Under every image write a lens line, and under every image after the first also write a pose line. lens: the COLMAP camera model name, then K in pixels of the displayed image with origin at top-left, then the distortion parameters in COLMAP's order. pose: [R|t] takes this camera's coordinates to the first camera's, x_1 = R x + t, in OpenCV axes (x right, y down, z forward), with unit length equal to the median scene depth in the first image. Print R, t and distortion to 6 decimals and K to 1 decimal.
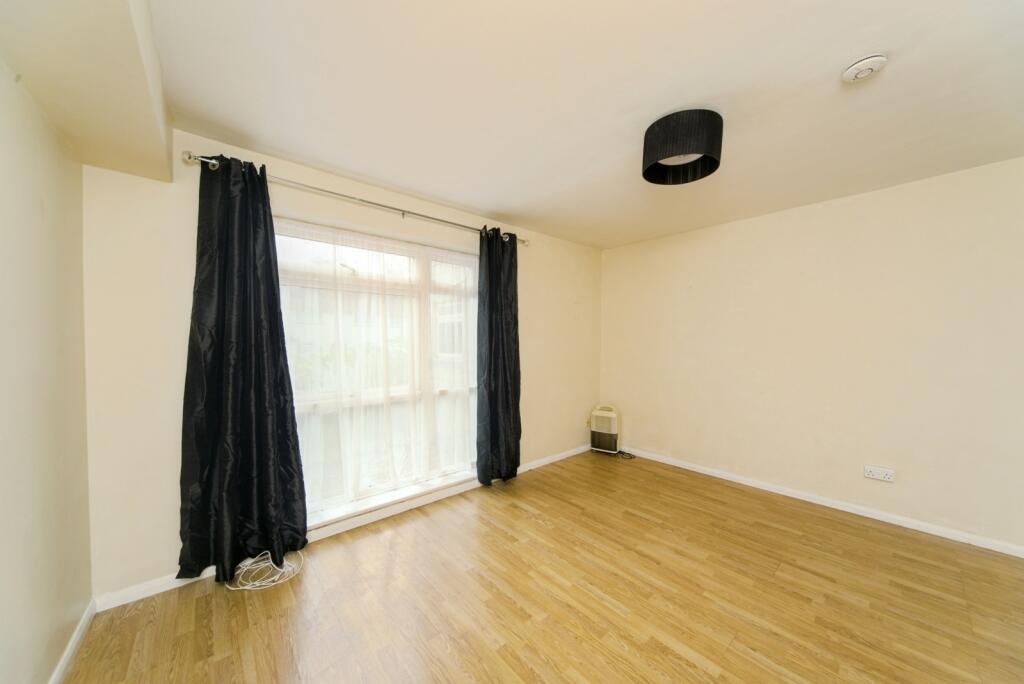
lens RADIAL K [[348.7, 0, 512.0], [0, 348.7, 342.0], [0, 0, 1]] dist [-0.000338, -0.000089]
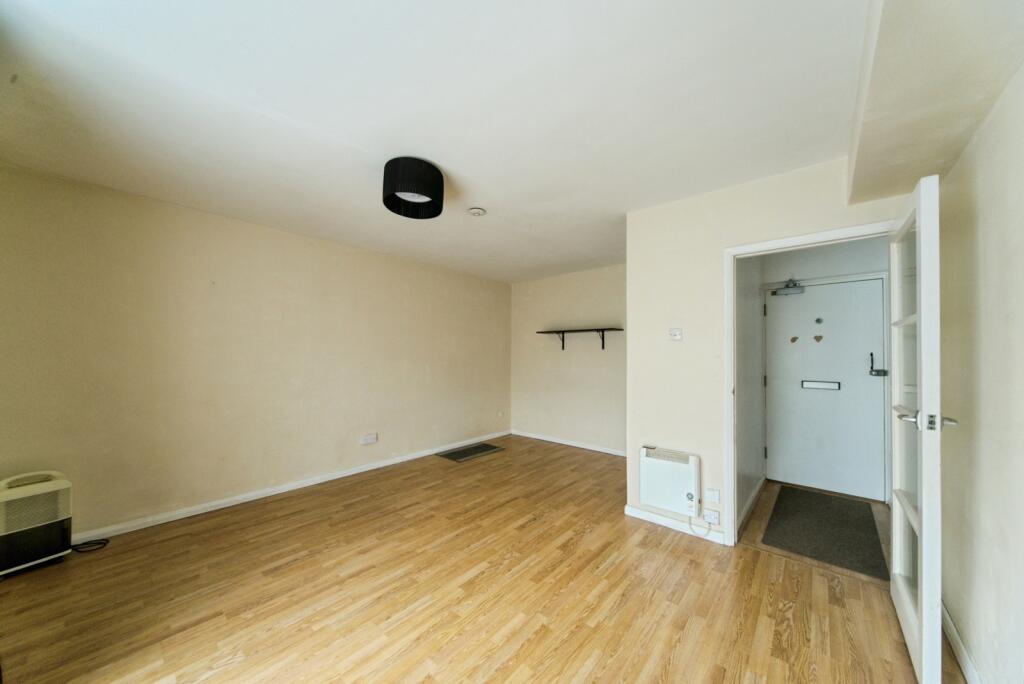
lens RADIAL K [[349.1, 0, 509.6], [0, 349.1, 351.6], [0, 0, 1]] dist [-0.000821, -0.000170]
pose [[-0.124263, 0.006107, 0.992230, -0.571002], [-0.000022, 0.999981, -0.006158, 0.009709], [-0.992249, -0.000787, -0.124261, 0.646196]]
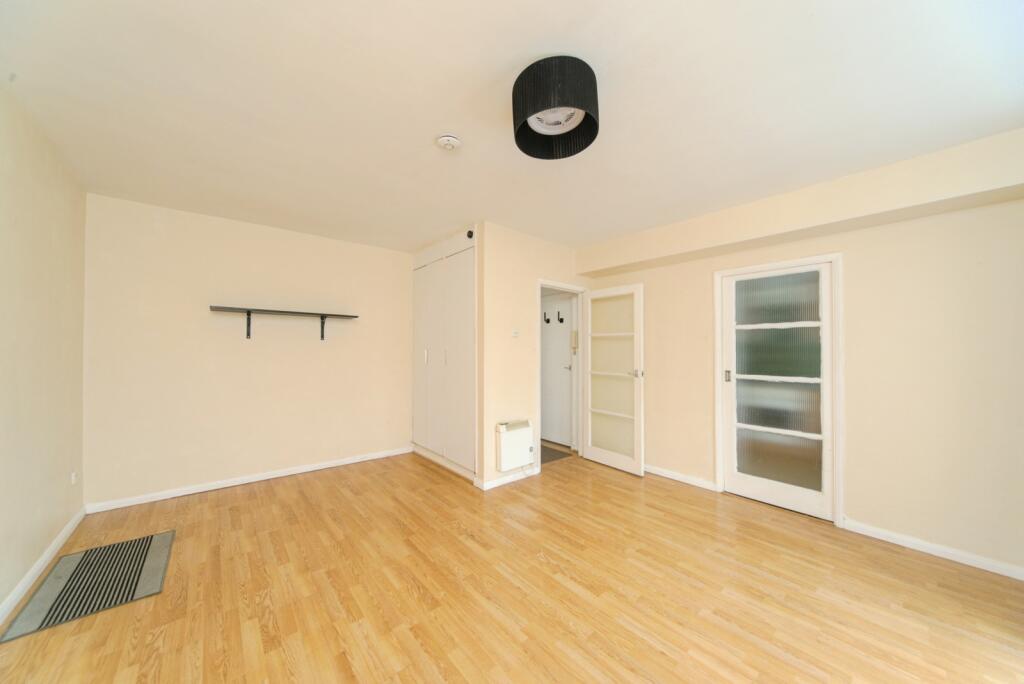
lens RADIAL K [[349.1, 0, 509.6], [0, 349.1, 351.6], [0, 0, 1]] dist [-0.000821, -0.000170]
pose [[-0.999807, -0.009991, 0.016928, 0.453394], [-0.009878, 0.999929, 0.006730, 0.017025], [-0.016994, 0.006562, -0.999834, 1.432423]]
